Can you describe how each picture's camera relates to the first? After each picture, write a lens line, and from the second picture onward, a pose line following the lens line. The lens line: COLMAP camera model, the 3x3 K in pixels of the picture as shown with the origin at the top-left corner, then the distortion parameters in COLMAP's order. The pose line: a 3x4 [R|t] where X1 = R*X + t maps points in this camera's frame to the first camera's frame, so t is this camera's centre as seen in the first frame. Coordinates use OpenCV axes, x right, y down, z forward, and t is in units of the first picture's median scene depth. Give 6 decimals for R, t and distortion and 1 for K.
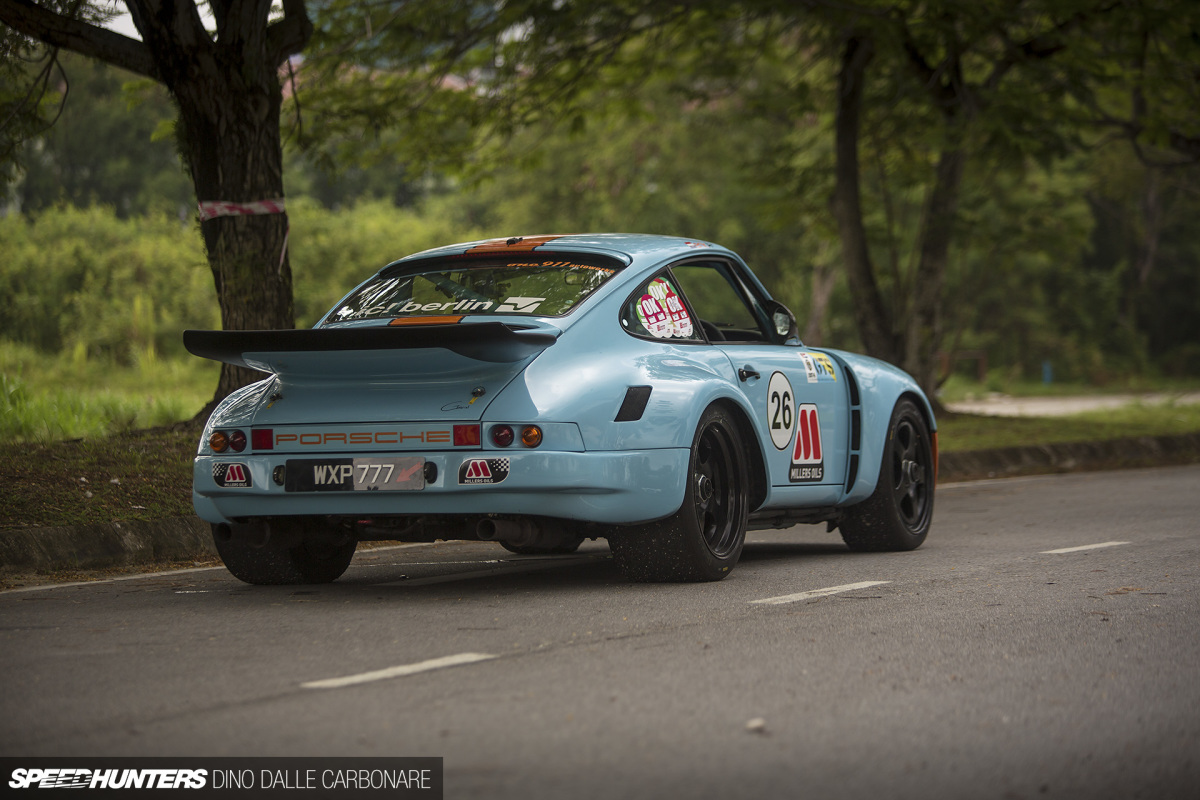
lens RADIAL K [[3980.1, 0, 600.0], [0, 3980.1, 400.0], [0, 0, 1]] dist [0.001002, -0.000053]
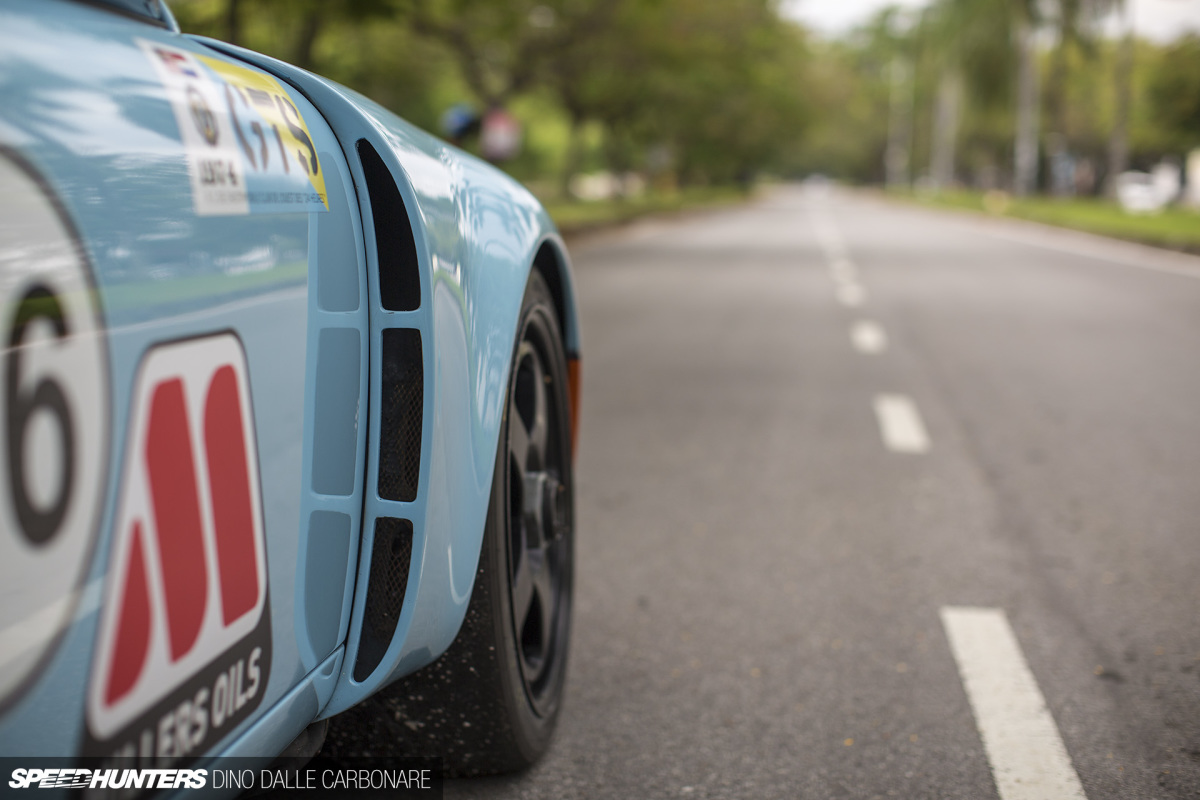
lens RADIAL K [[1731.8, 0, 600.0], [0, 1731.8, 400.0], [0, 0, 1]] dist [-0.010054, -0.015410]
pose [[0.962612, 0.008314, 0.270755, 0.047629], [-0.040164, 0.992861, 0.112308, -0.005479], [-0.267888, -0.118984, 0.956075, 0.898542]]
